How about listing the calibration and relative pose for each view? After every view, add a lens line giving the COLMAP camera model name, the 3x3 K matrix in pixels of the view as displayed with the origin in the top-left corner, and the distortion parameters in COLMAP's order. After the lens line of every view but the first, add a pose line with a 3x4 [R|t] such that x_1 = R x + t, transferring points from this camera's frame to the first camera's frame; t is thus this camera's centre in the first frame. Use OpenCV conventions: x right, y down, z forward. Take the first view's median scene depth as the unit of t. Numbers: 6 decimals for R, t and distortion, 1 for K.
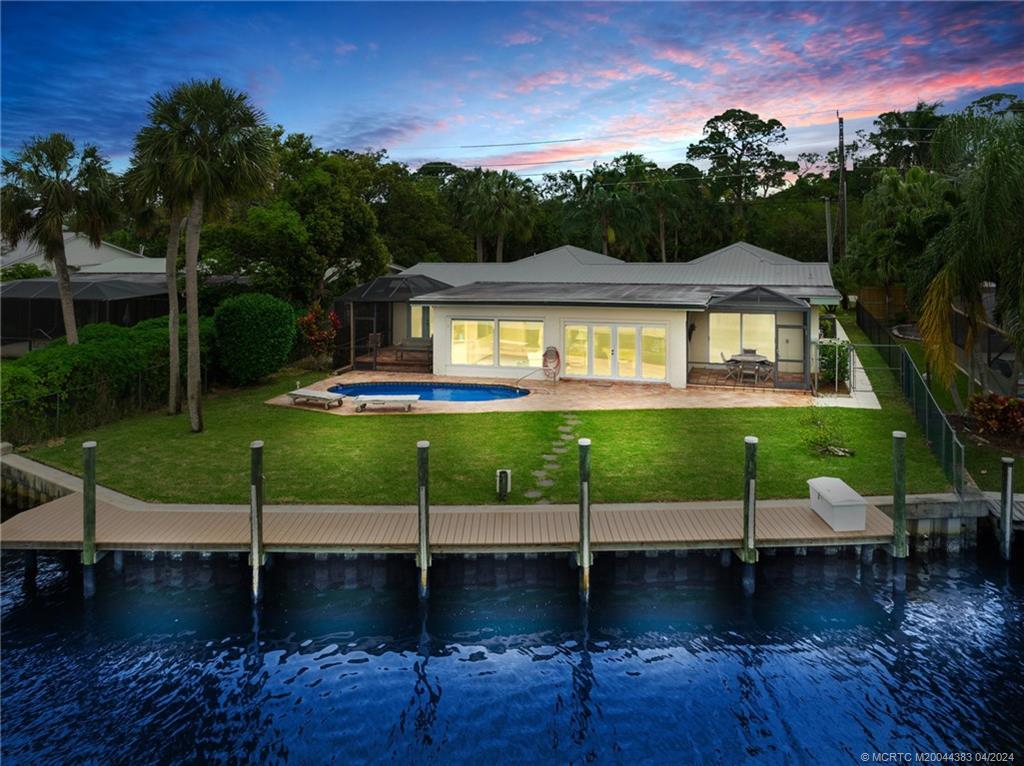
lens RADIAL K [[728.2, 0, 512.0], [0, 728.2, 383.0], [0, 0, 1]] dist [-0.040704, -0.002799]
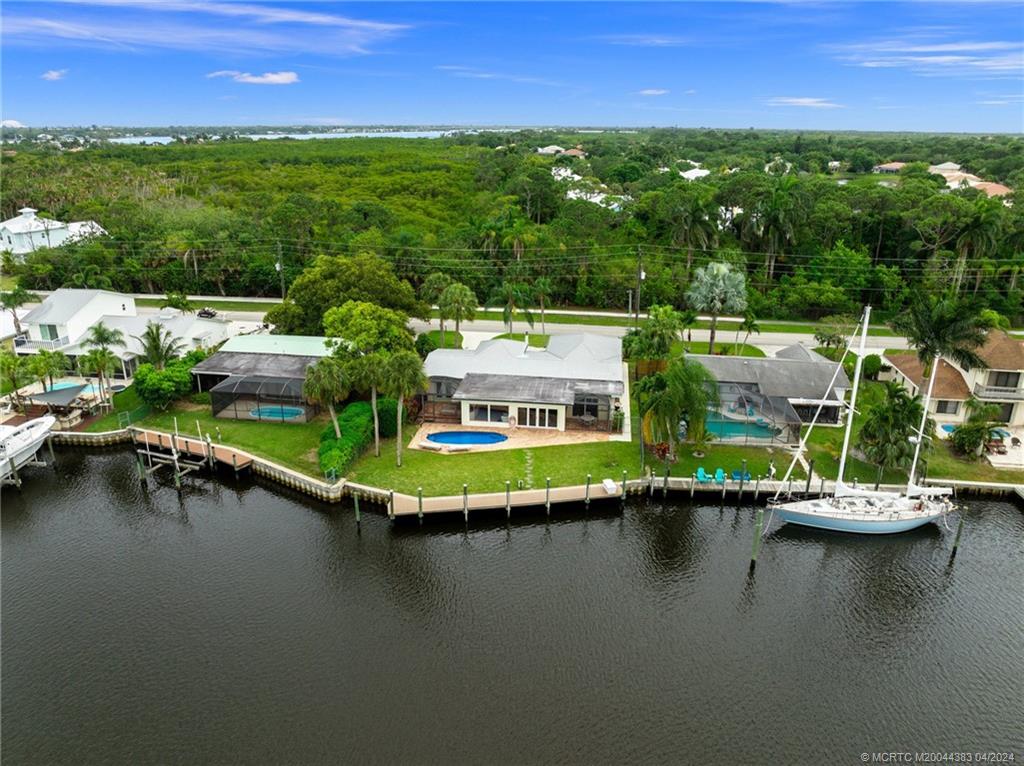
lens RADIAL K [[728.2, 0, 512.0], [0, 728.2, 383.0], [0, 0, 1]] dist [-0.040704, -0.002799]
pose [[0.977950, -0.048496, 0.203132, -0.751997], [0.018610, 0.989032, 0.146527, -0.872532], [-0.208009, -0.139516, 0.968126, -2.356968]]
